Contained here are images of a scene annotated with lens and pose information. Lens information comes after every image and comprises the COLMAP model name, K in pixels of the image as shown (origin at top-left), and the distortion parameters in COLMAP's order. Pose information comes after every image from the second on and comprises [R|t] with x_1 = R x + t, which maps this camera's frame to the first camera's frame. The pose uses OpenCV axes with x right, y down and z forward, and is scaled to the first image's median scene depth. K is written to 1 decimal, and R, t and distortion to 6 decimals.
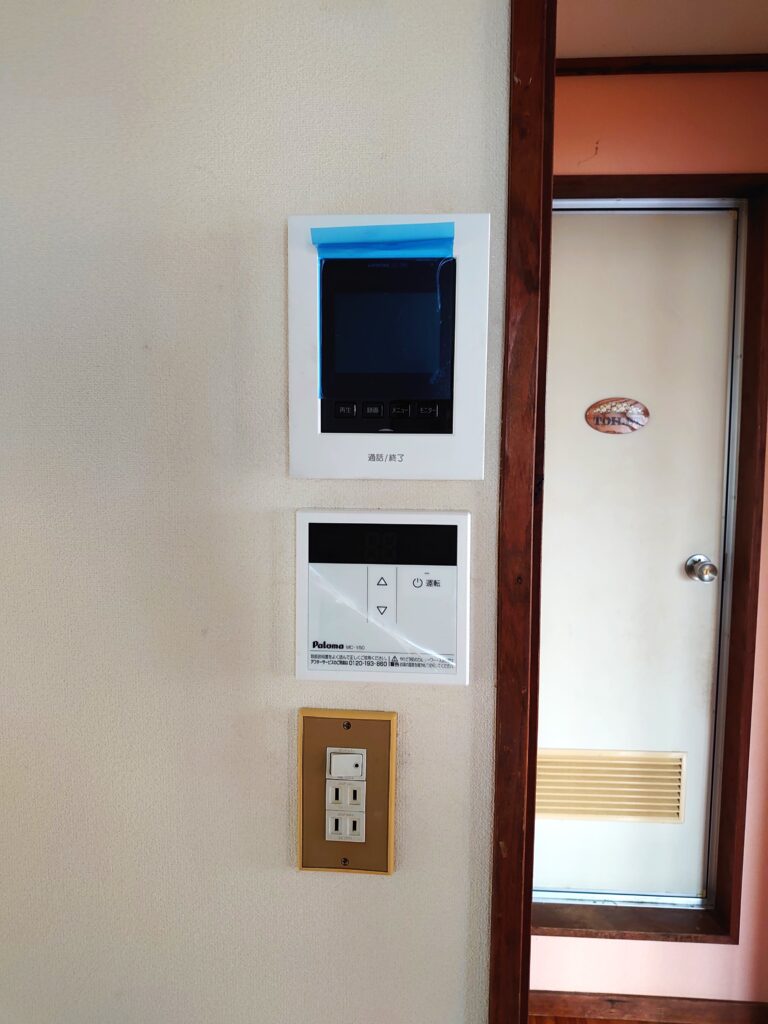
lens RADIAL K [[769.8, 0, 384.0], [0, 769.8, 512.0], [0, 0, 1]] dist [0.003087, -0.004932]
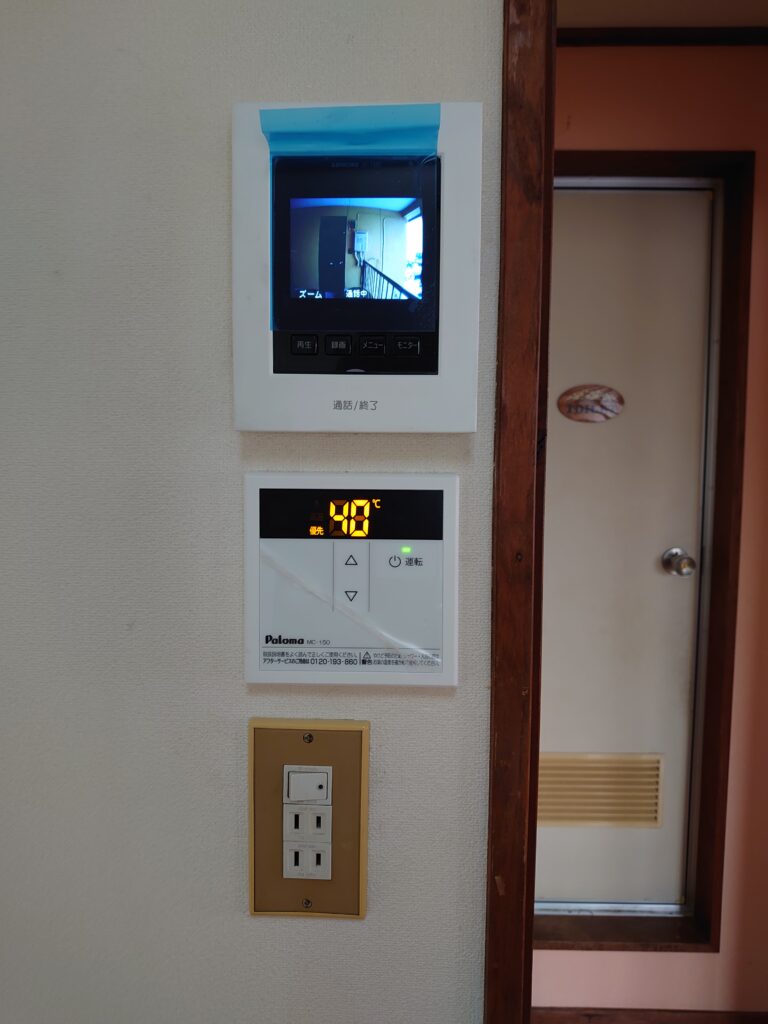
lens RADIAL K [[769.8, 0, 384.0], [0, 769.8, 512.0], [0, 0, 1]] dist [0.003087, -0.004932]
pose [[0.998780, -0.005077, 0.049112, -0.007072], [0.005299, 0.999976, -0.004396, 0.041939], [-0.049088, 0.004651, 0.998784, 0.182353]]
